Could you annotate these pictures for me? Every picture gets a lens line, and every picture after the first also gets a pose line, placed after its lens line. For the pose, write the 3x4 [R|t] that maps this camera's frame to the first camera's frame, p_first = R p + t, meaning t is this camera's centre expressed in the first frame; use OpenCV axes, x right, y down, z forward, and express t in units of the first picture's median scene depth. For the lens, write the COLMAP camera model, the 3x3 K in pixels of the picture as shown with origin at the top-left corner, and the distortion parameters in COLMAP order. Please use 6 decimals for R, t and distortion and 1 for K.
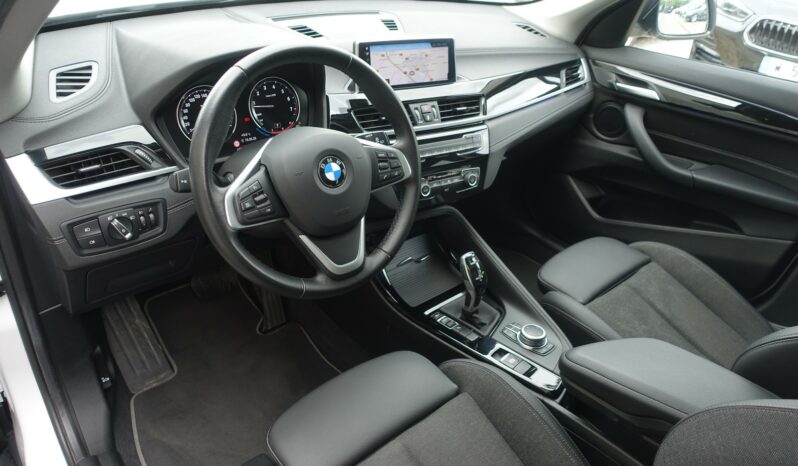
lens RADIAL K [[540.4, 0, 399.0], [0, 540.4, 233.0], [0, 0, 1]] dist [-0.009232, -0.002203]
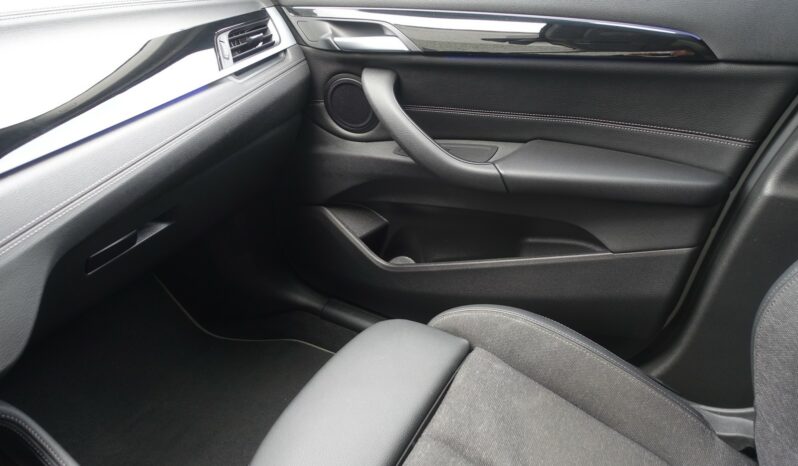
lens RADIAL K [[540.4, 0, 399.0], [0, 540.4, 233.0], [0, 0, 1]] dist [-0.009232, -0.002203]
pose [[0.934874, -0.272179, 0.227879, 0.298950], [0.272907, 0.961605, 0.028940, -0.088463], [-0.227007, 0.035134, 0.973259, 0.478437]]
